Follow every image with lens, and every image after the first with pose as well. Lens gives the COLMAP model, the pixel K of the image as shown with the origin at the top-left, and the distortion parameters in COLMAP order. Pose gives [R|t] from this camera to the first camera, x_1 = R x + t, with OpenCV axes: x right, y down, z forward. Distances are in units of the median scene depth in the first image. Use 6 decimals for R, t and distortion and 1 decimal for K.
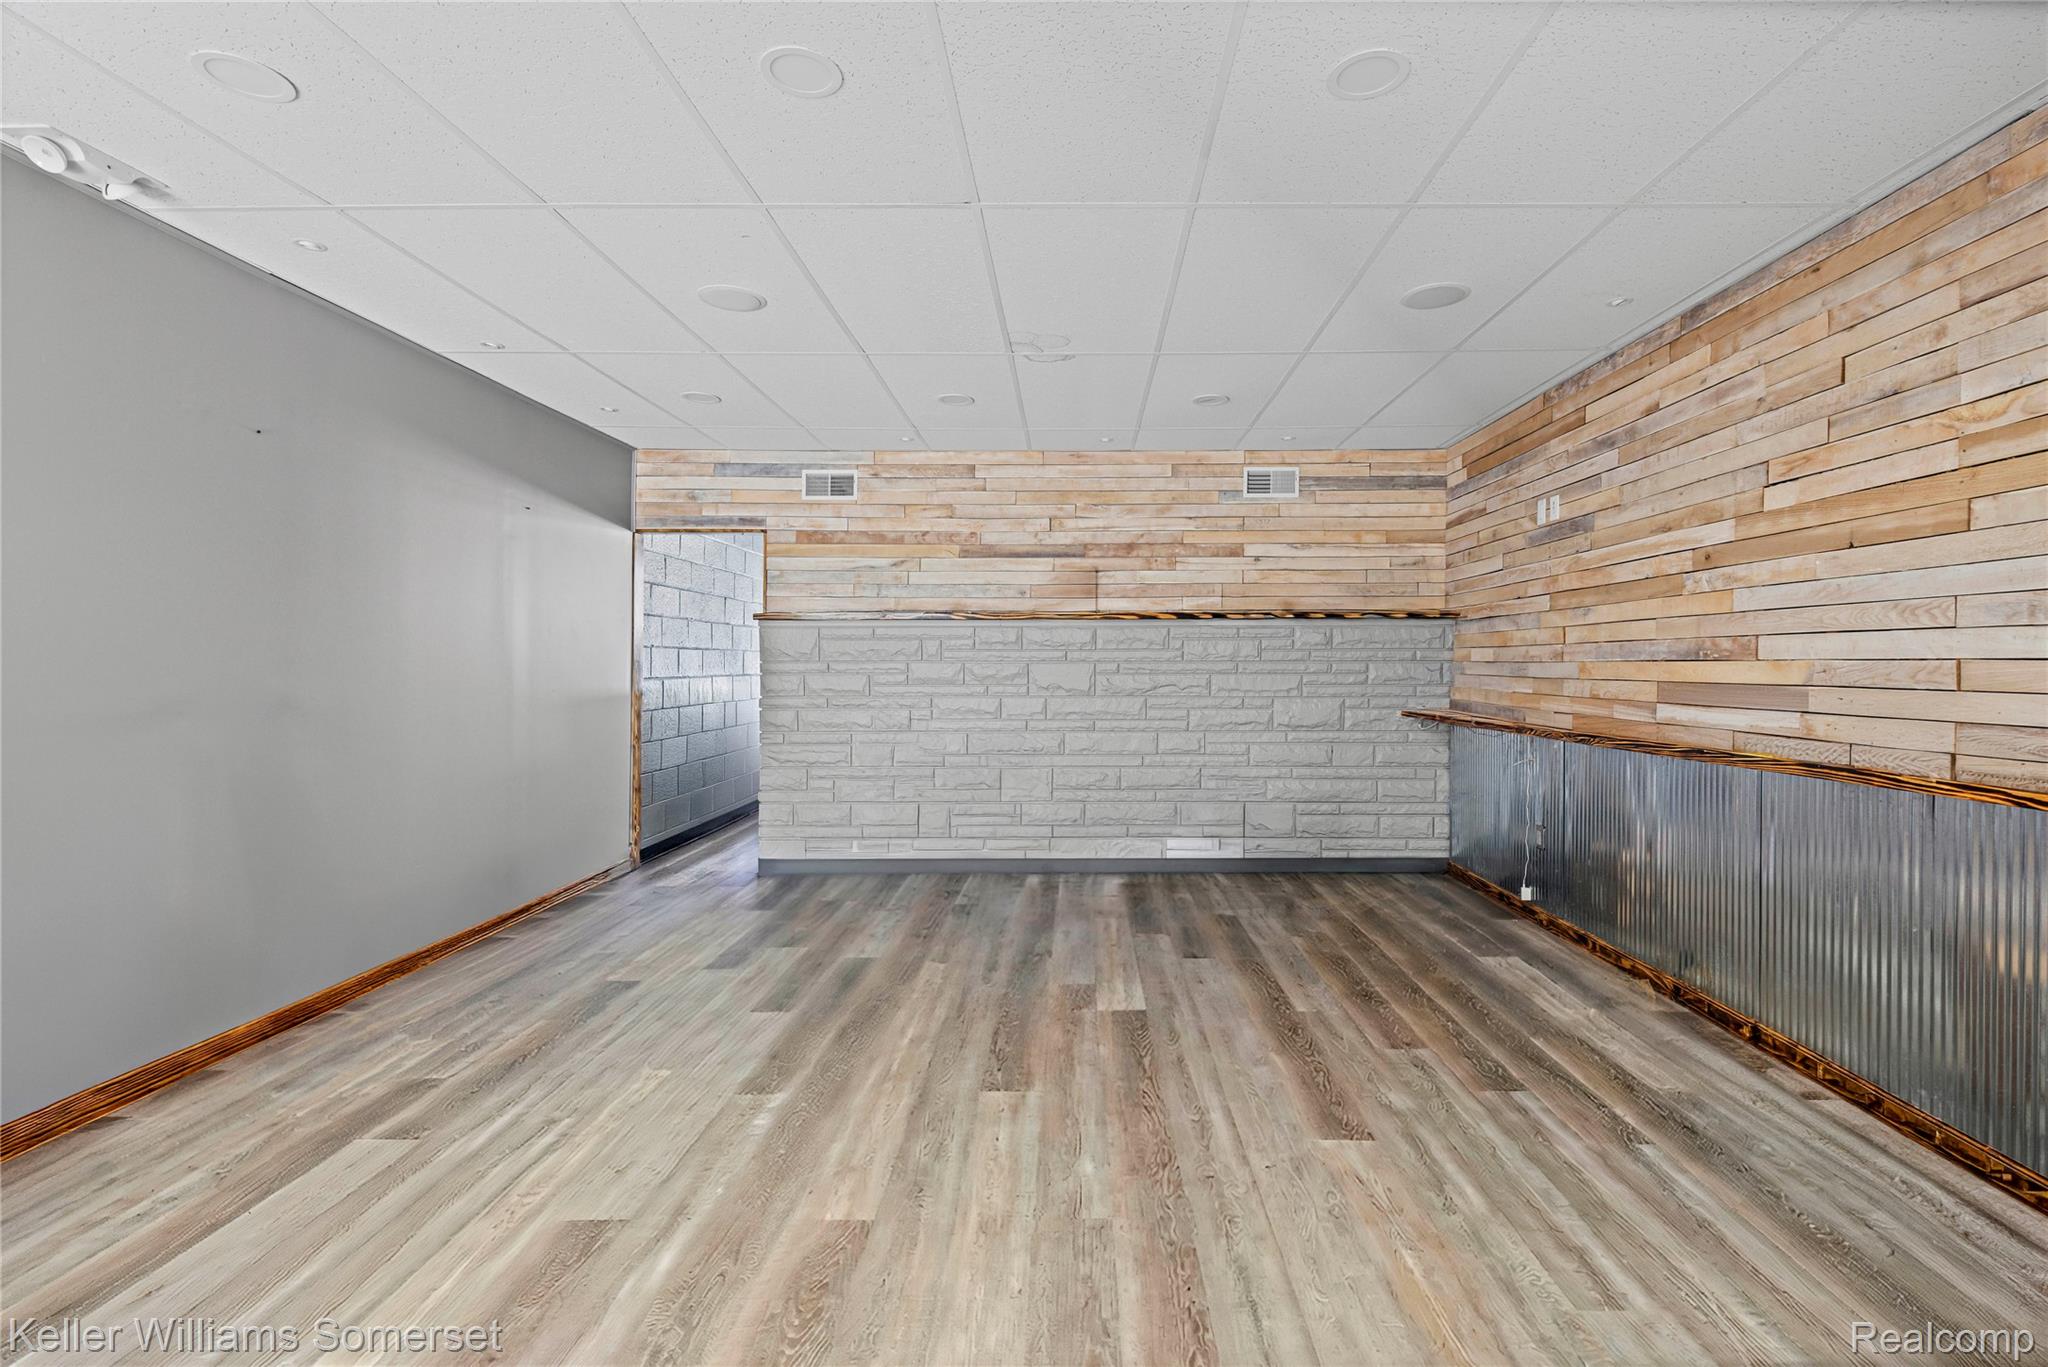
lens RADIAL K [[915.6, 0, 1026.4], [0, 915.6, 658.4], [0, 0, 1]] dist [-0.001081, 0.000140]
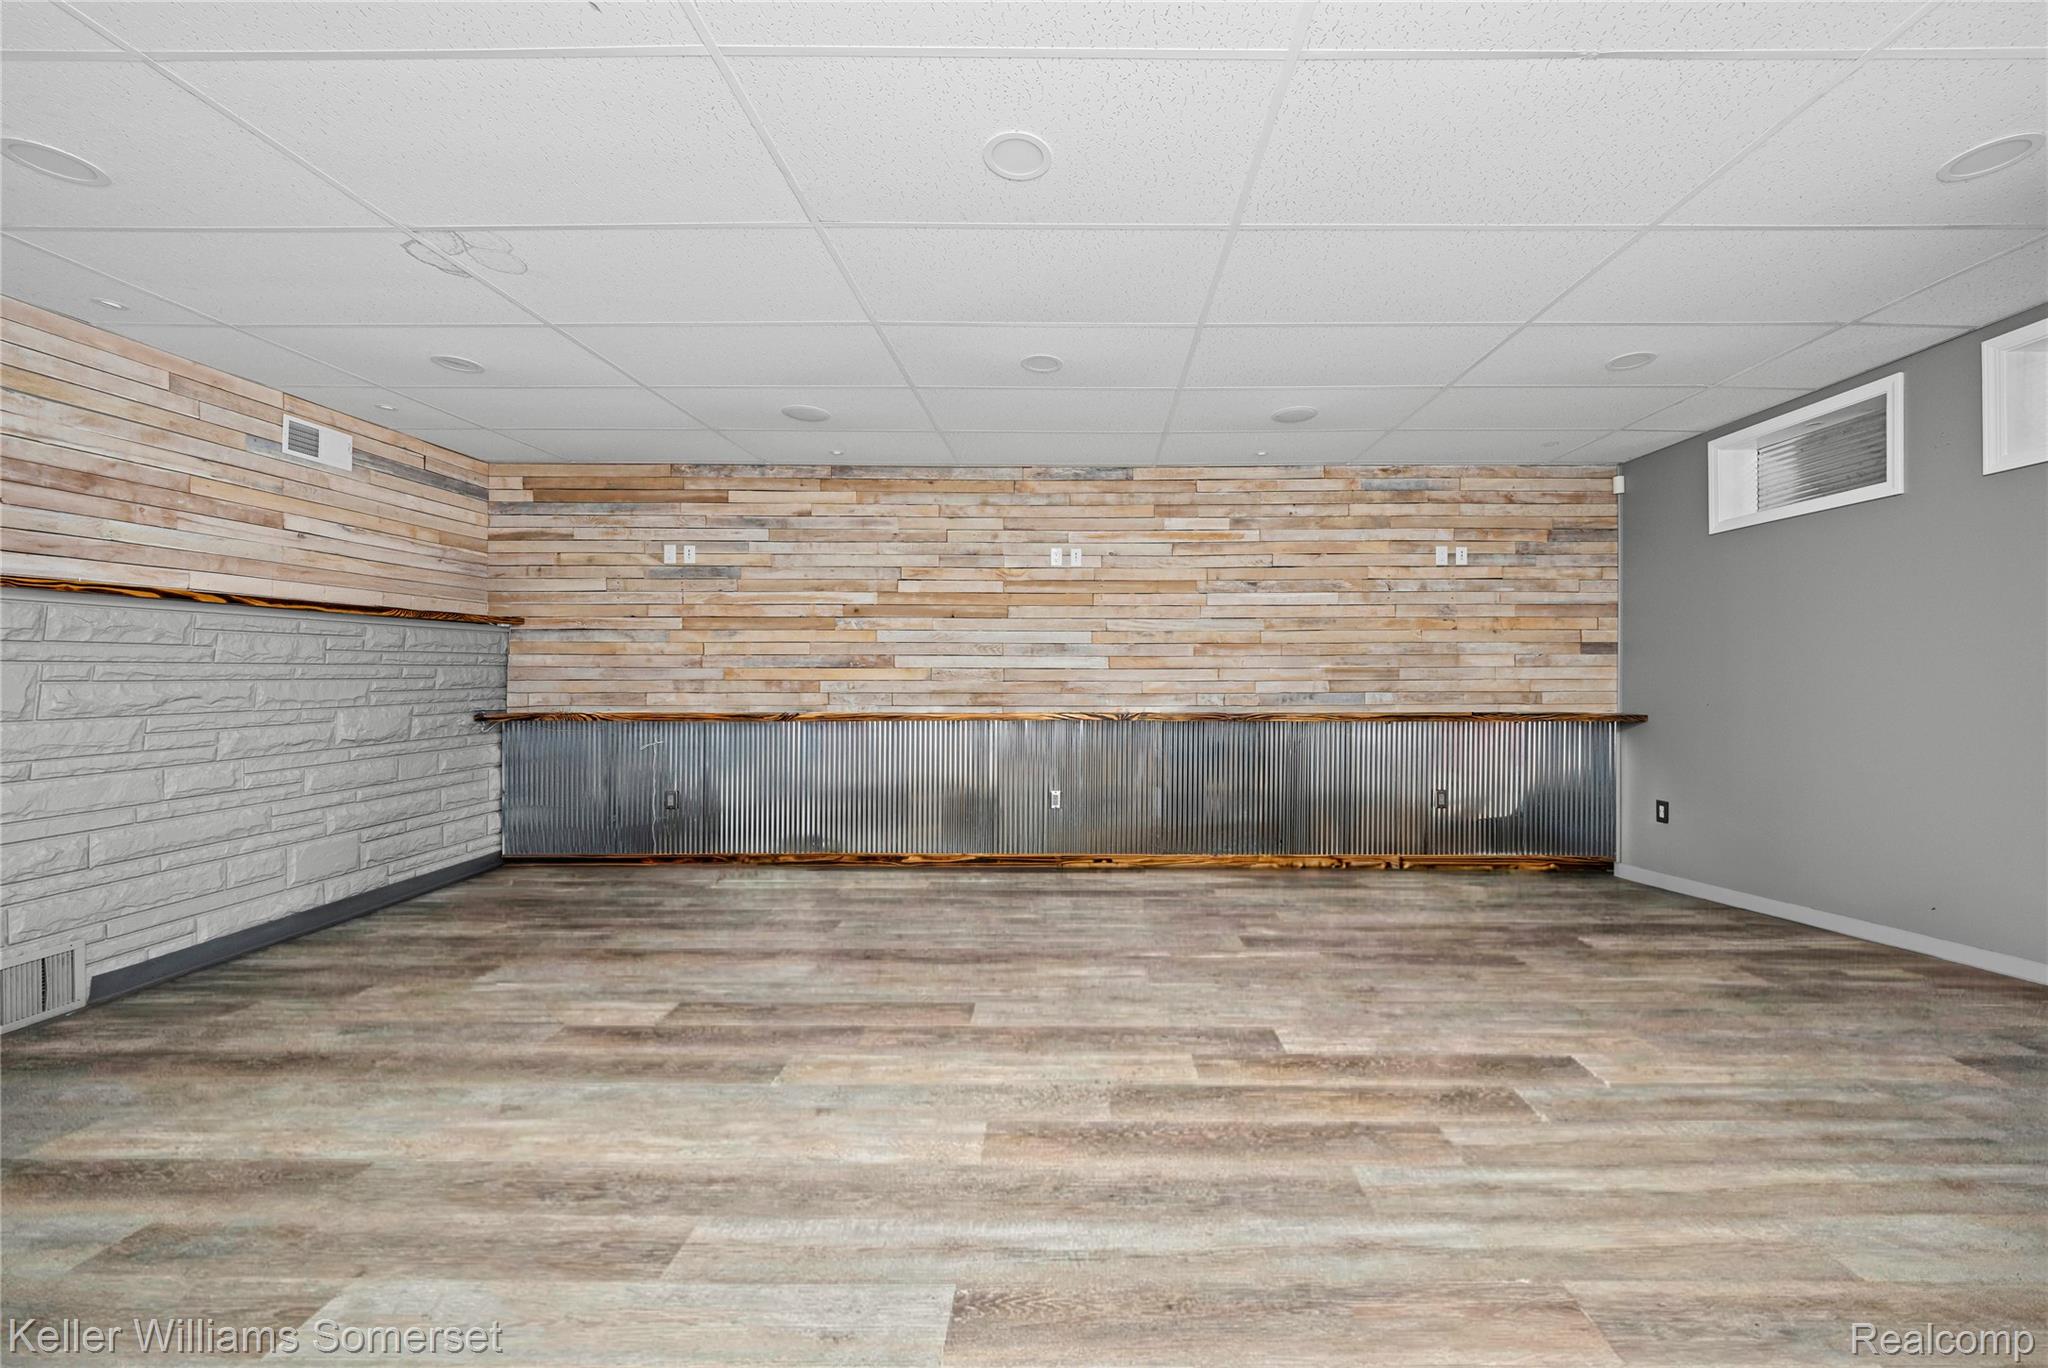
lens RADIAL K [[867.0, 0, 1024.0], [0, 867.0, 684.0], [0, 0, 1]] dist [-0.000747, -0.000177]
pose [[-0.049517, -0.012709, 0.998692, -0.553528], [-0.008960, 0.999884, 0.012280, 0.005655], [-0.998733, -0.008340, -0.049625, 0.427388]]
